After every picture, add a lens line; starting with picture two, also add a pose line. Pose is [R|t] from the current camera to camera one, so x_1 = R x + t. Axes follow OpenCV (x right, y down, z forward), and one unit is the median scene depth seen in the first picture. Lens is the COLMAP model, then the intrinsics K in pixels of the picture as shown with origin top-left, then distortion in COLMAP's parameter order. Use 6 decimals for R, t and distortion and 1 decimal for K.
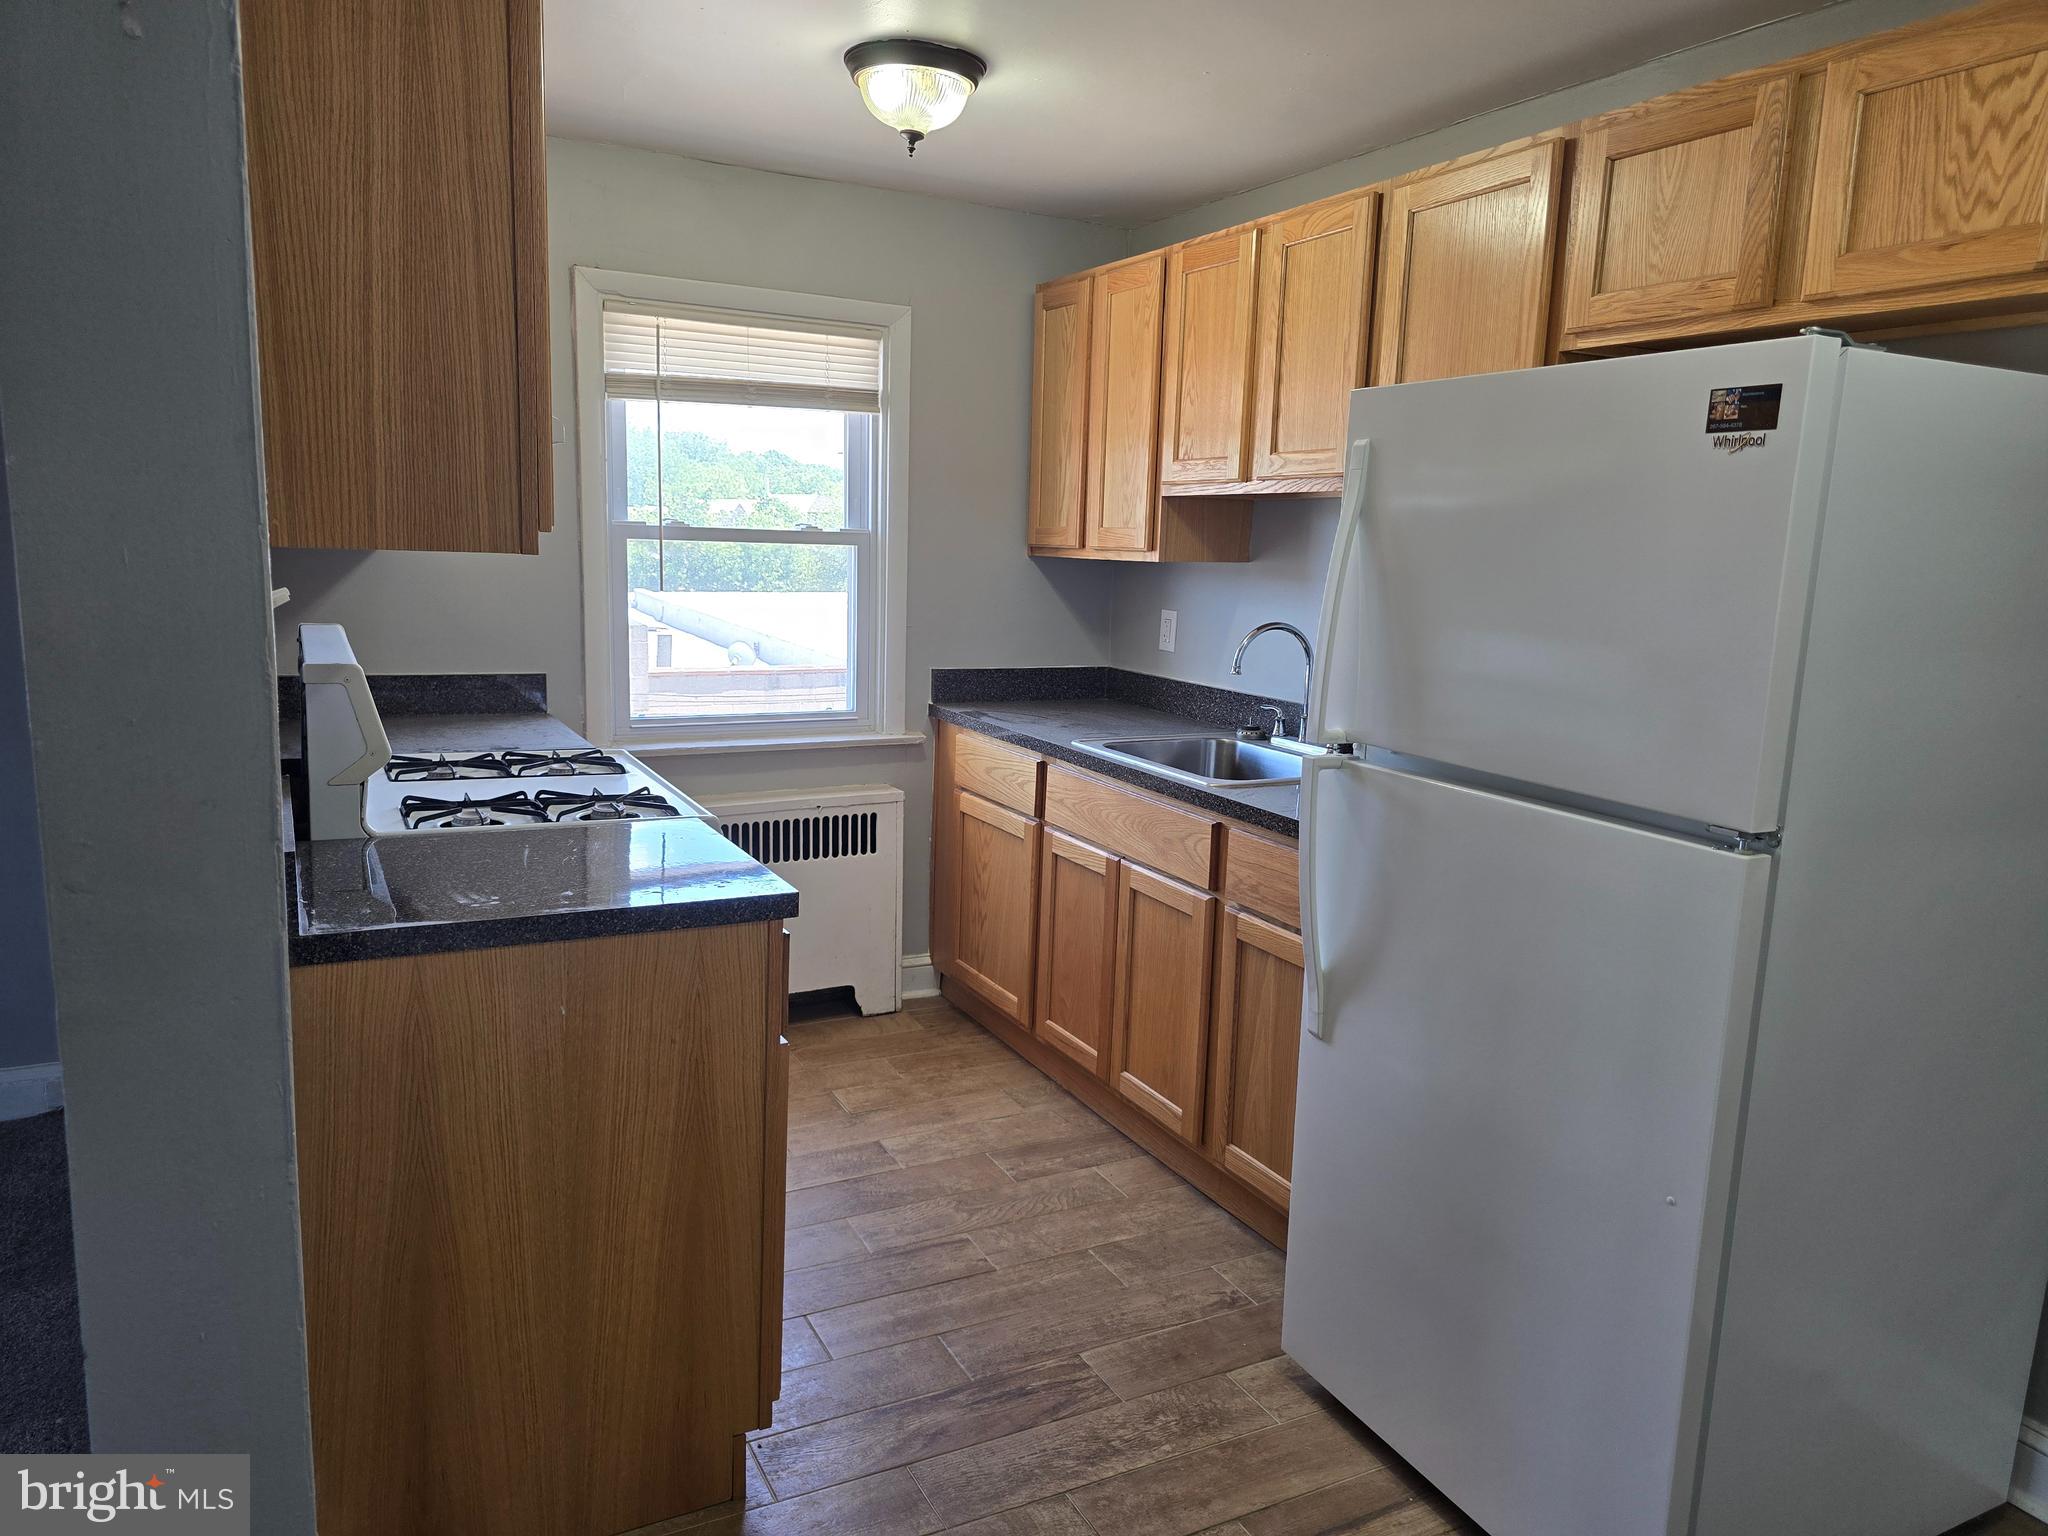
lens RADIAL K [[1389.5, 0, 1017.9], [0, 1389.5, 763.0], [0, 0, 1]] dist [0.042760, -0.015946]
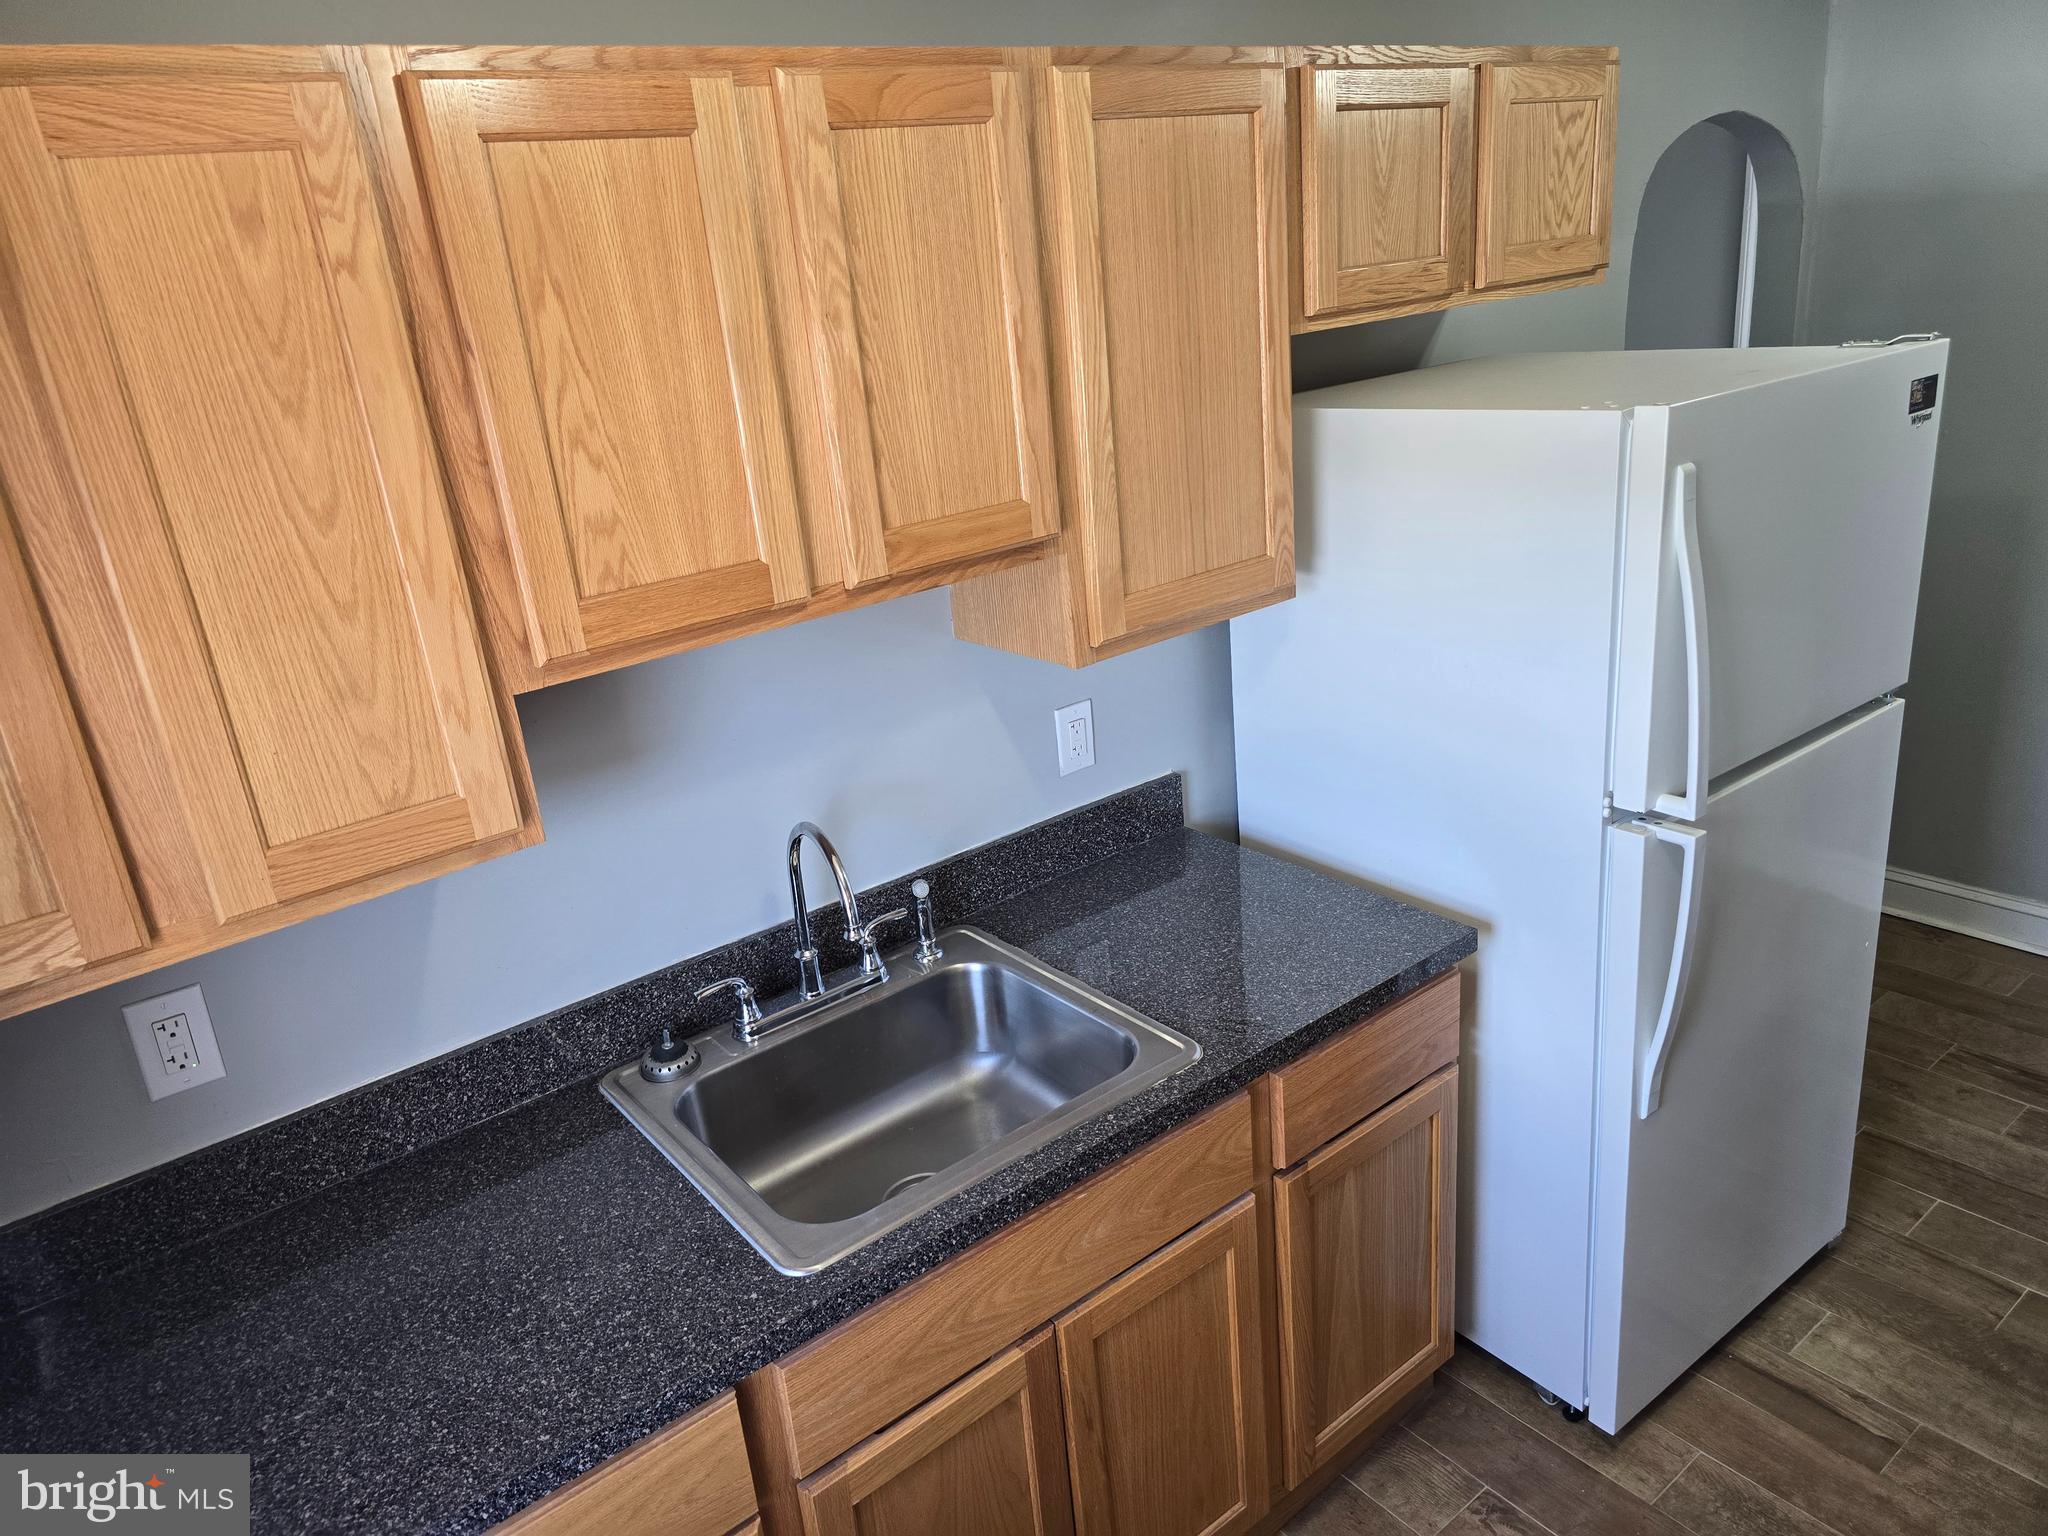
lens RADIAL K [[1389.5, 0, 1019.1], [0, 1389.5, 775.2], [0, 0, 1]] dist [0.042760, -0.015946]
pose [[-0.164660, -0.353408, 0.920864, -0.582129], [0.249784, 0.888234, 0.385549, -0.550308], [-0.954199, 0.293502, -0.057981, 1.668273]]
